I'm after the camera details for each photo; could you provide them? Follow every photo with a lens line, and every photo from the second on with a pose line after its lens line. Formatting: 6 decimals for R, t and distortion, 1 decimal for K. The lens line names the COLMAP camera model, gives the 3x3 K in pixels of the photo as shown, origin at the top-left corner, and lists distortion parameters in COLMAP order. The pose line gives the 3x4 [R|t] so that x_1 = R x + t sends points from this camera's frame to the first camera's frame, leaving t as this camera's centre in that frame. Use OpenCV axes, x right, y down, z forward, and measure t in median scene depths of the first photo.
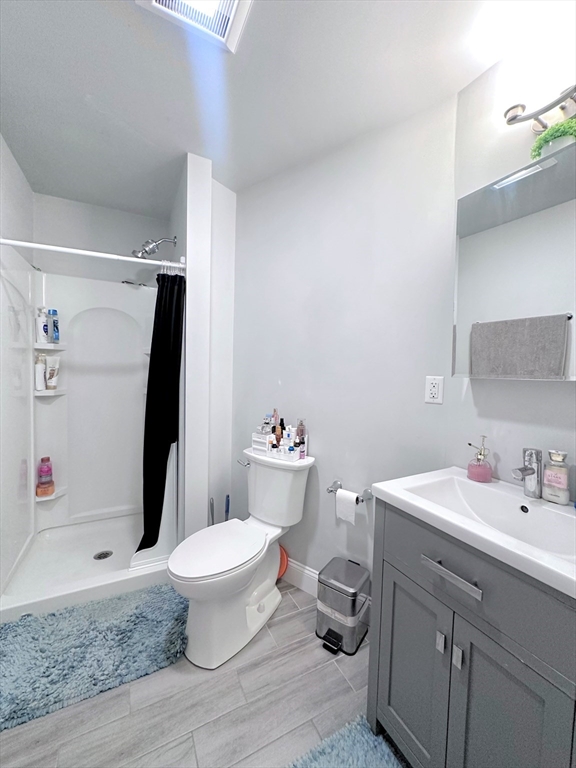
lens RADIAL K [[305.8, 0, 289.1], [0, 305.8, 382.3], [0, 0, 1]] dist [-0.005186, 0.000940]
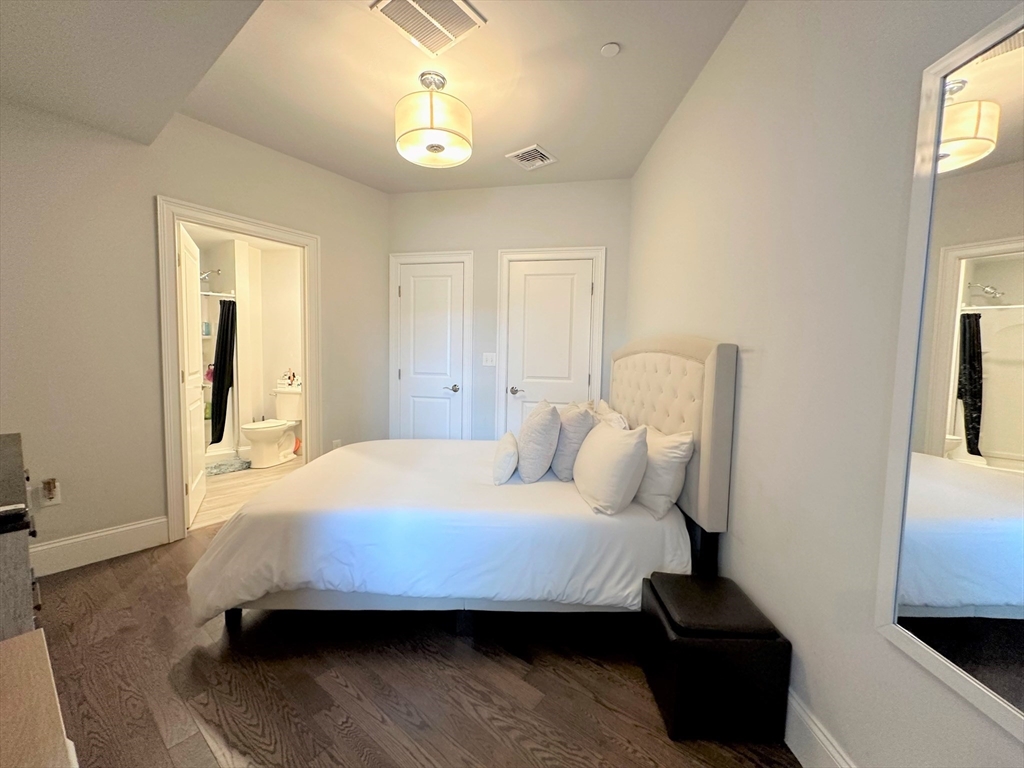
lens RADIAL K [[407.7, 0, 512.7], [0, 407.7, 383.6], [0, 0, 1]] dist [-0.005186, 0.000940]
pose [[0.912393, -0.031624, 0.408092, 0.248565], [0.016847, 0.999067, 0.039755, 0.135806], [-0.408969, -0.029398, 0.912075, -2.604703]]
